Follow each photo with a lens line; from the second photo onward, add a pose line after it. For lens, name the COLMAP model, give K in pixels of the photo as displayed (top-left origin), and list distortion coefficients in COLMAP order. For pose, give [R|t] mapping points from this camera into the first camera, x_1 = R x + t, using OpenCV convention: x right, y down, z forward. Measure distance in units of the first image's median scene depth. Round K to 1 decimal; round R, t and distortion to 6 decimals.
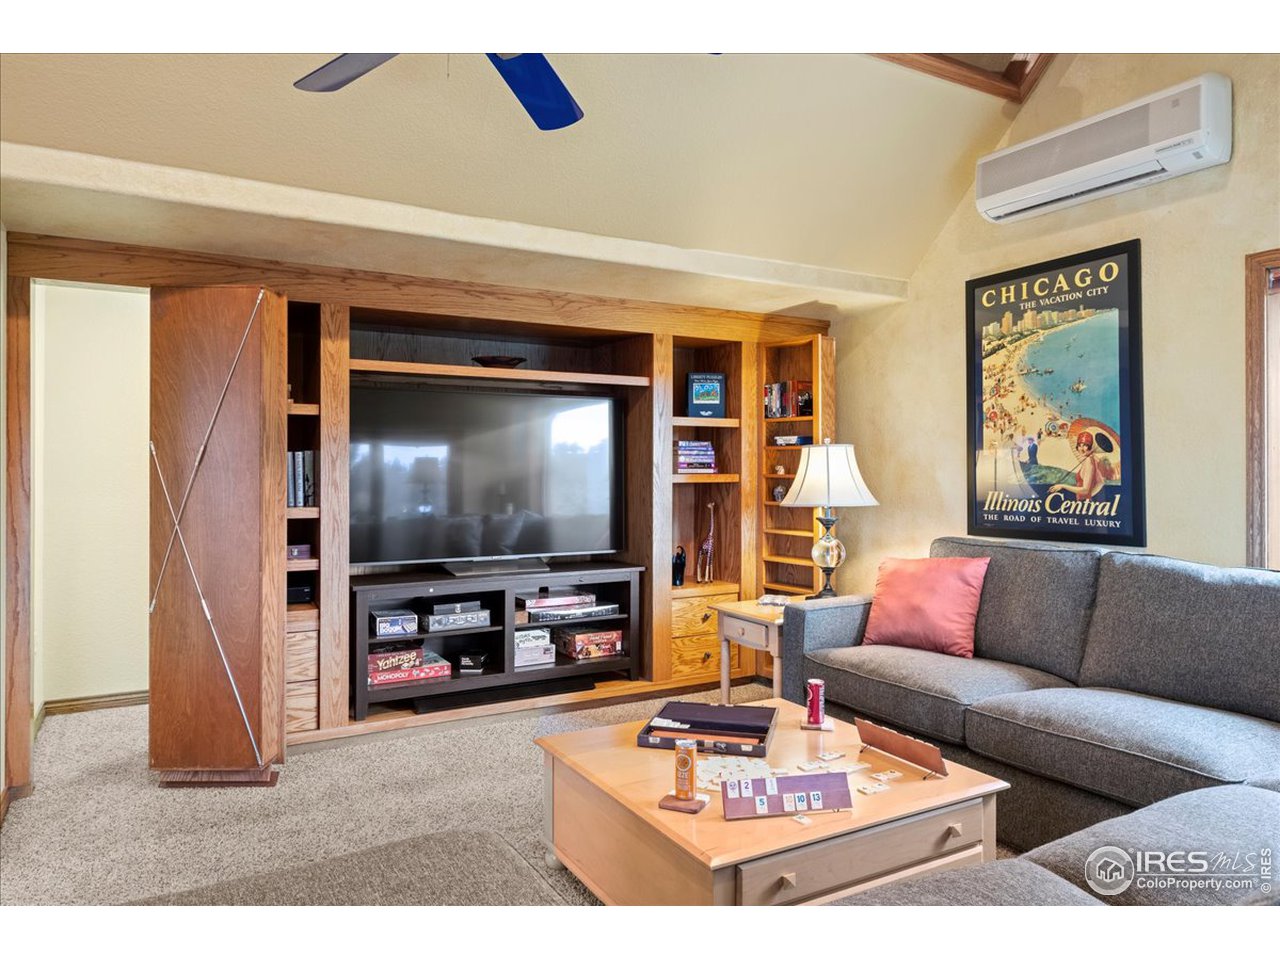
lens RADIAL K [[872.9, 0, 640.0], [0, 872.9, 480.0], [0, 0, 1]] dist [0.001052, 0.000759]
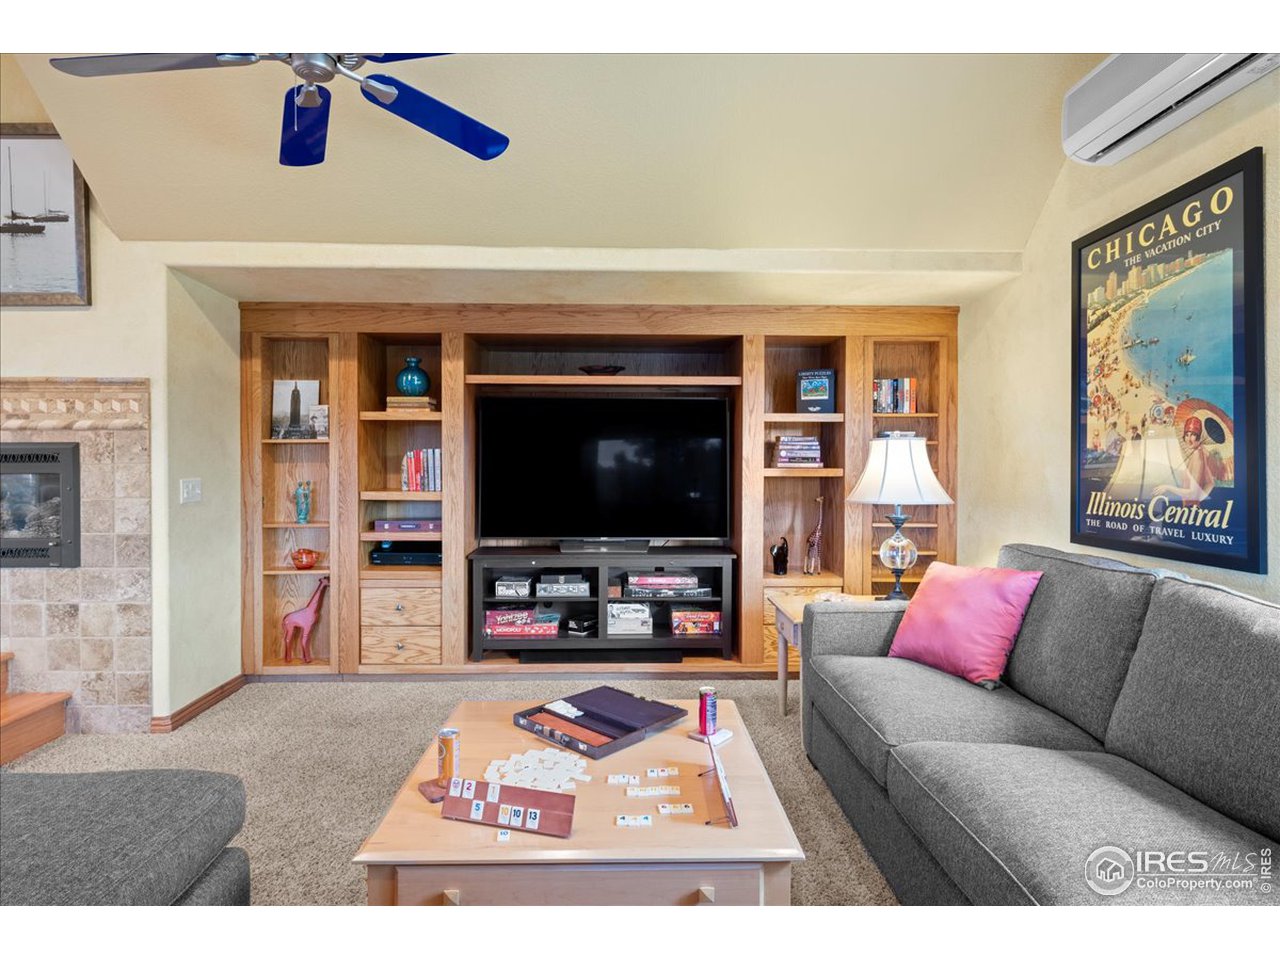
lens RADIAL K [[703.6, 0, 640.0], [0, 703.6, 480.0], [0, 0, 1]] dist [-0.003170, -0.000717]
pose [[0.877664, 0.015204, -0.479035, 0.353065], [-0.009098, 0.999845, 0.015064, -0.004507], [0.479190, -0.008863, 0.877667, 0.213458]]
